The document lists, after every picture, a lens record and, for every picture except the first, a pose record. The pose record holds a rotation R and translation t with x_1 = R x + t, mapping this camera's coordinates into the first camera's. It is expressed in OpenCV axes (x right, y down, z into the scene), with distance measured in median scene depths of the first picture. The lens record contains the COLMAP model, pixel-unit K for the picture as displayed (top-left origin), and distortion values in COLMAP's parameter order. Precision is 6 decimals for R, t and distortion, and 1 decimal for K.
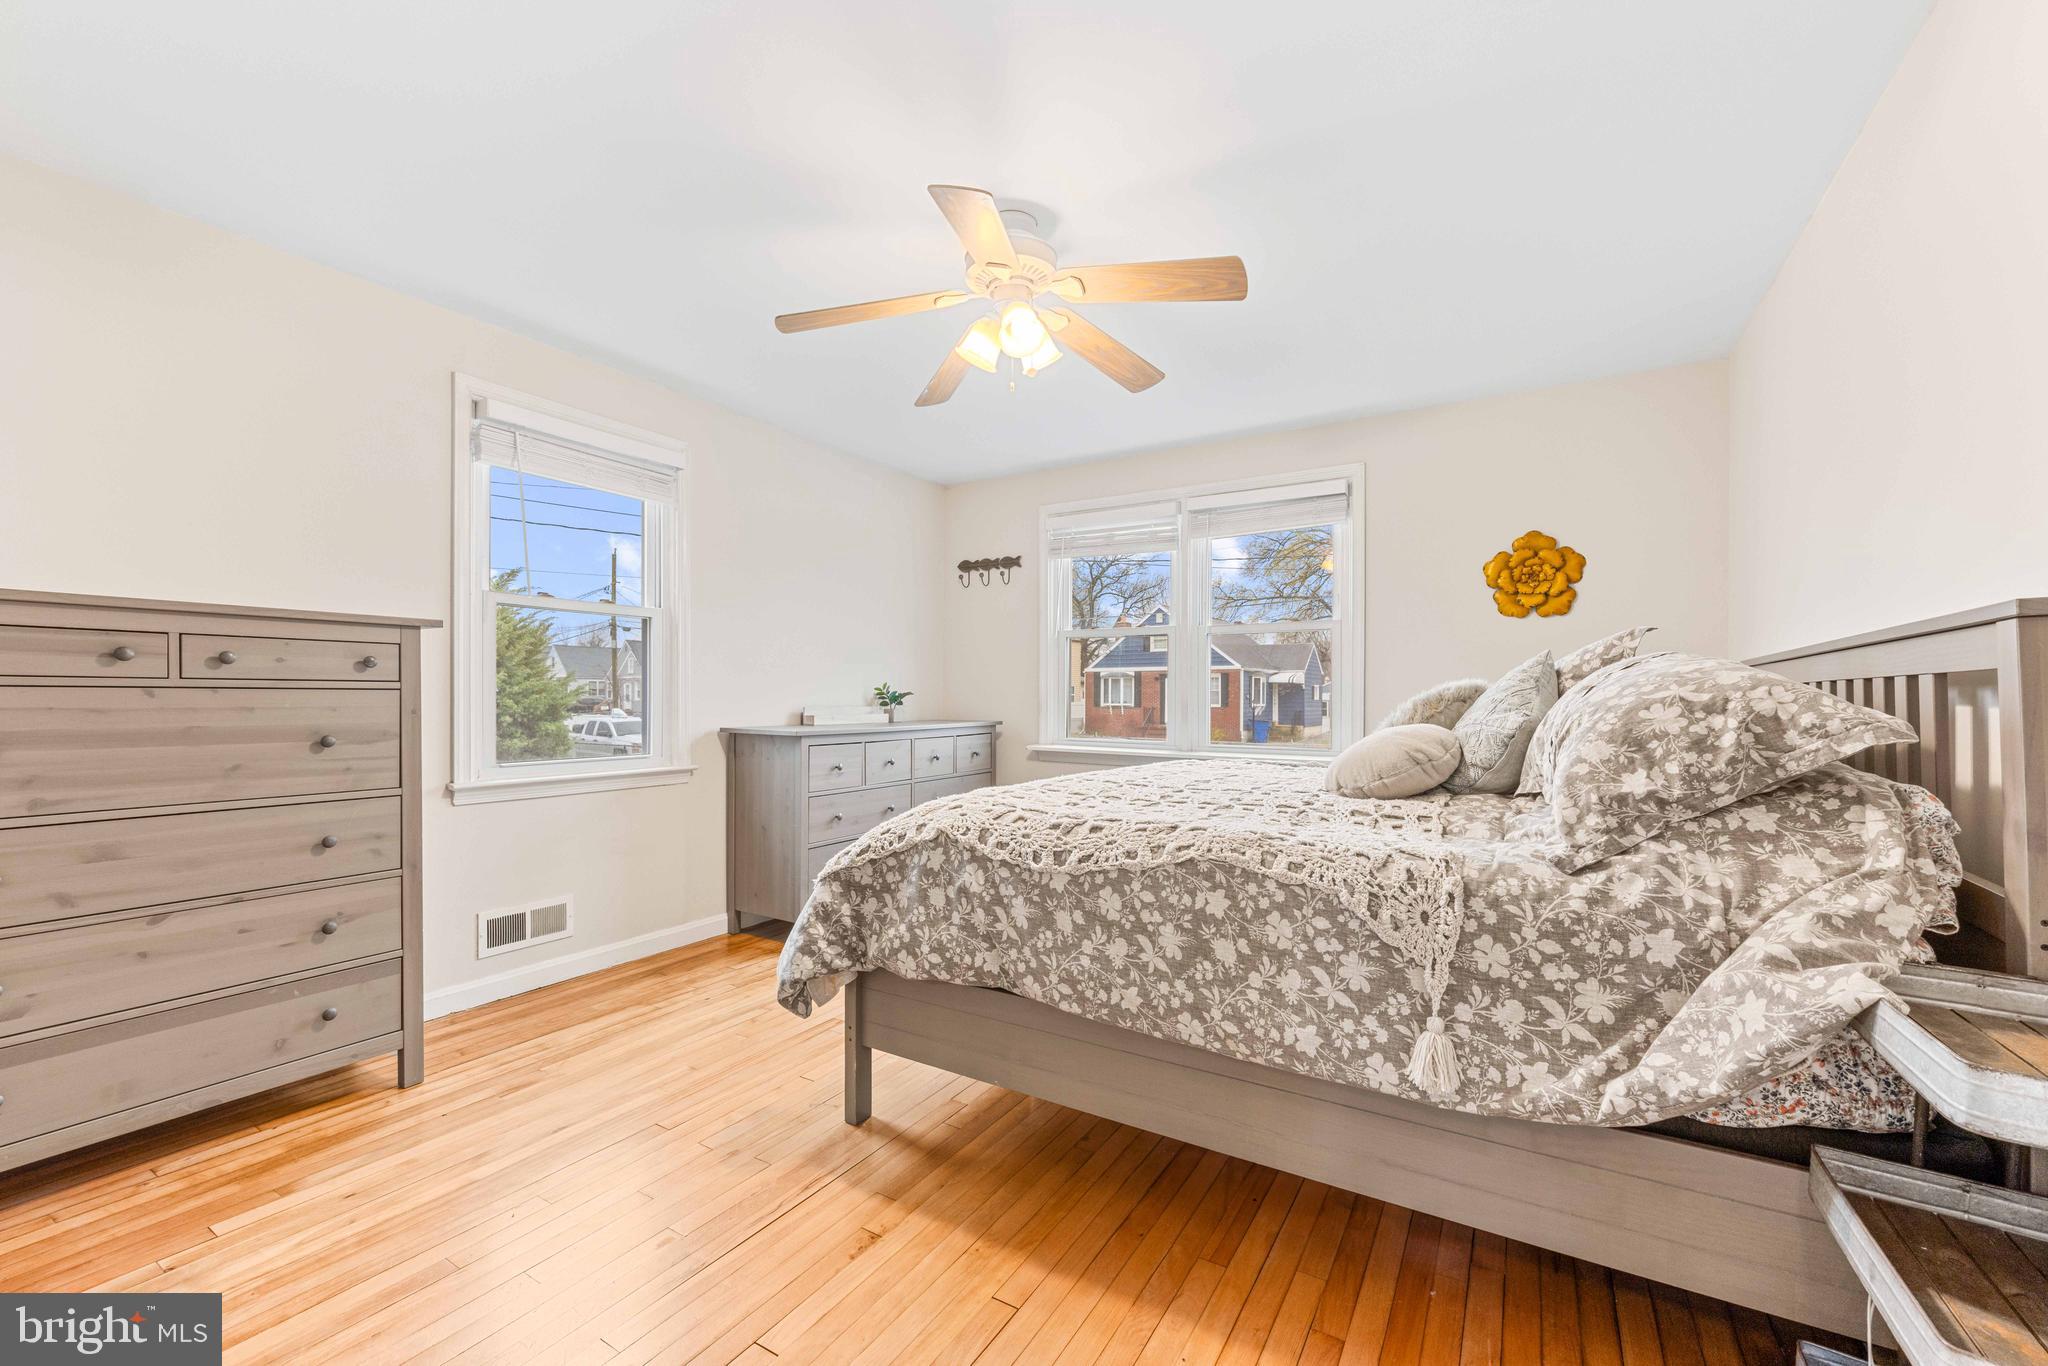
lens RADIAL K [[827.8, 0, 1009.5], [0, 827.8, 691.1], [0, 0, 1]] dist [-0.006595, 0.000660]
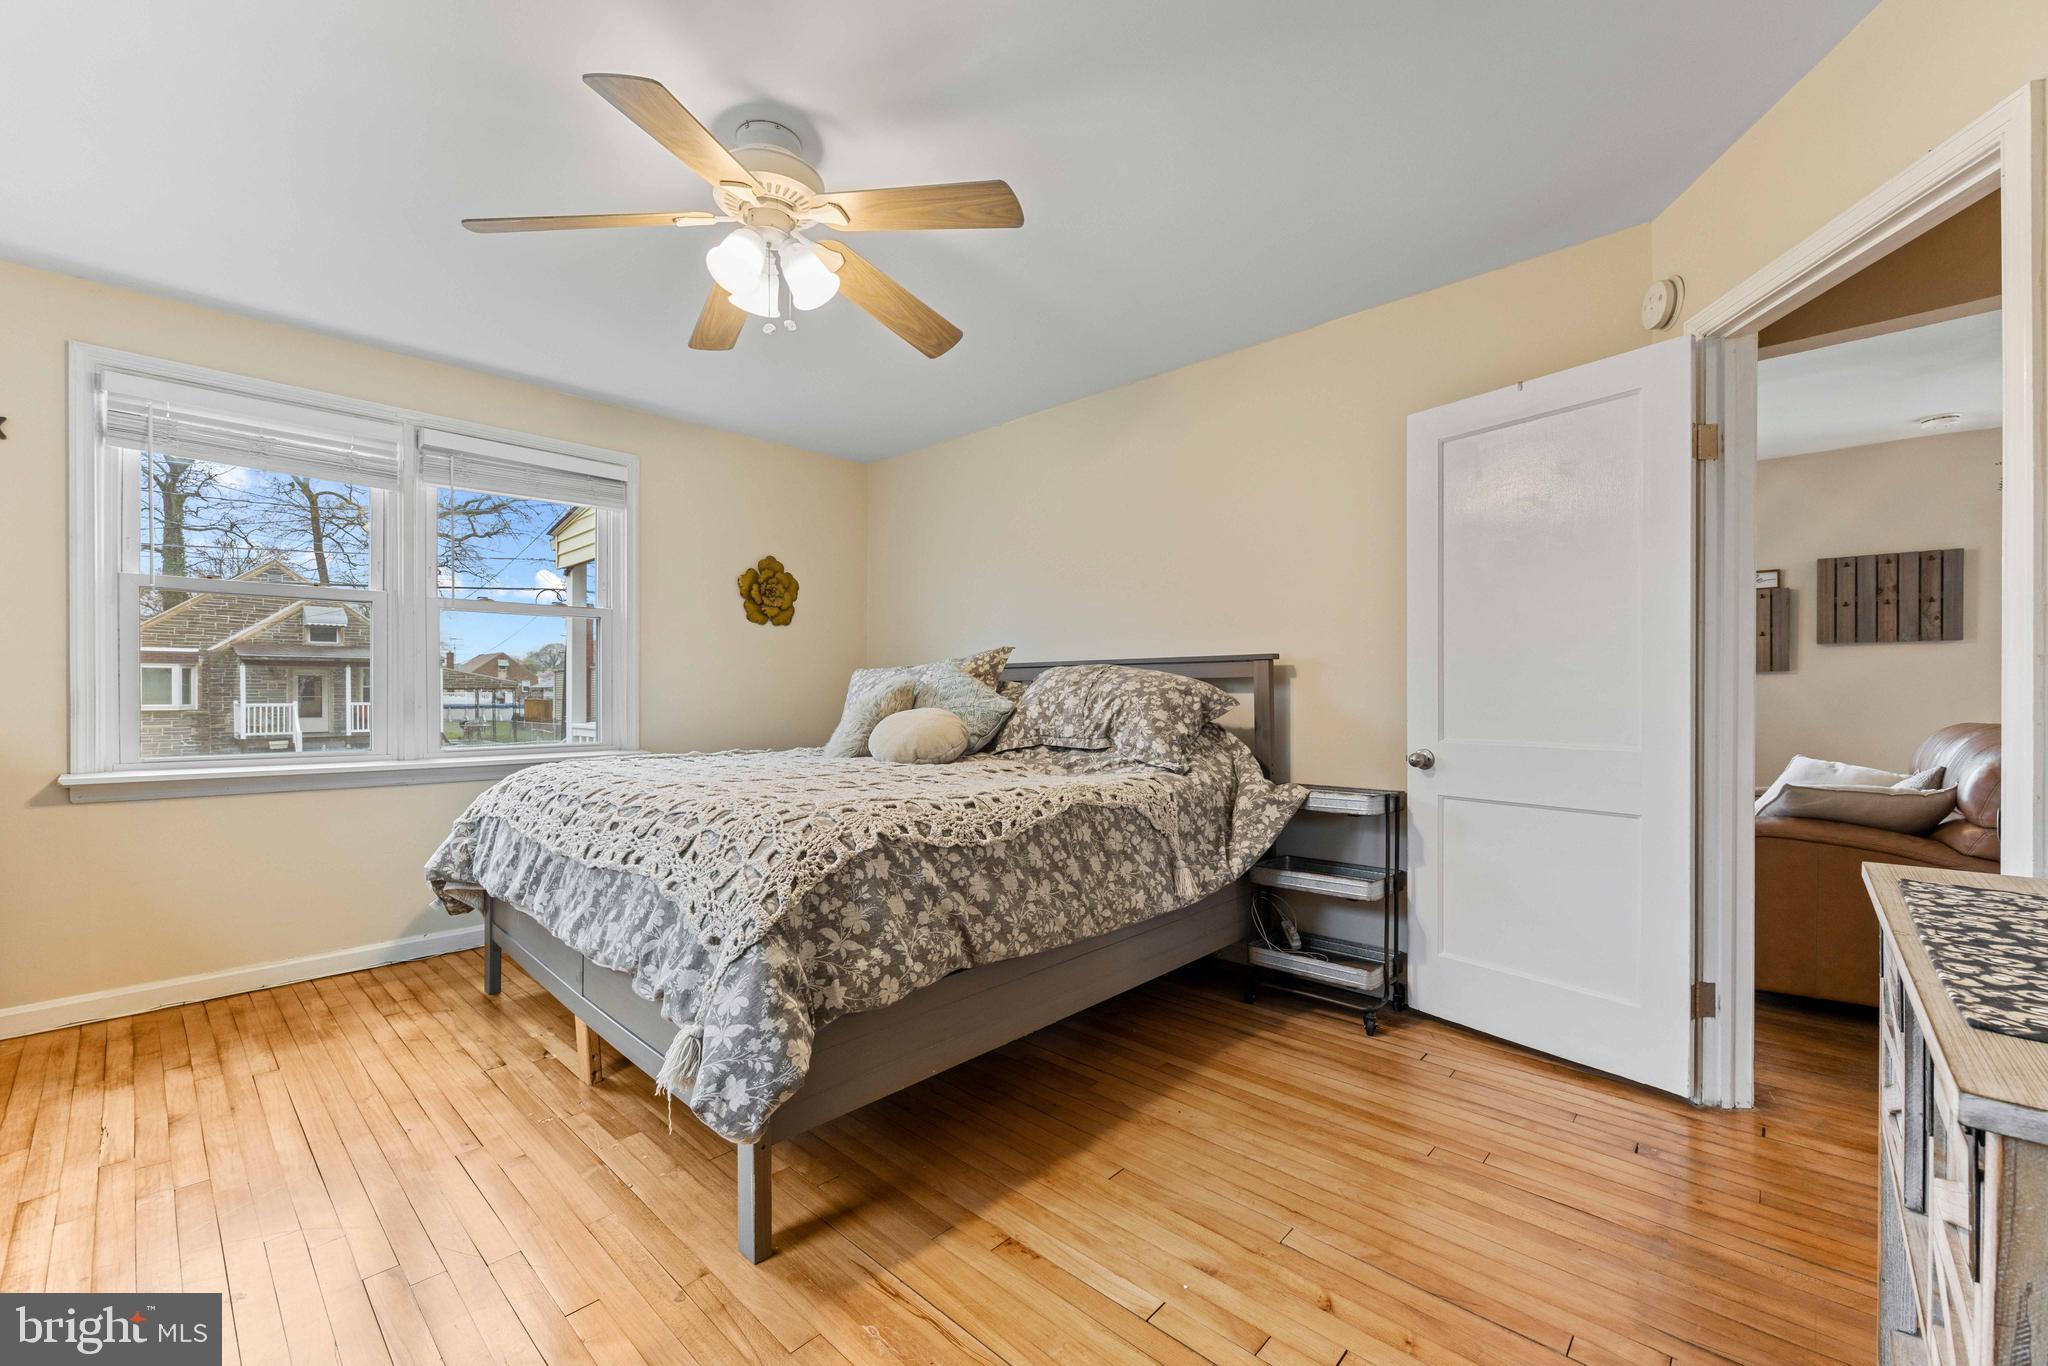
lens RADIAL K [[827.8, 0, 1010.8], [0, 827.8, 690.5], [0, 0, 1]] dist [-0.006595, 0.000660]
pose [[0.199763, -0.000942, 0.979844, -1.079483], [-0.008479, 0.999960, 0.002690, 0.009413], [-0.979808, -0.008845, 0.199747, 0.786628]]
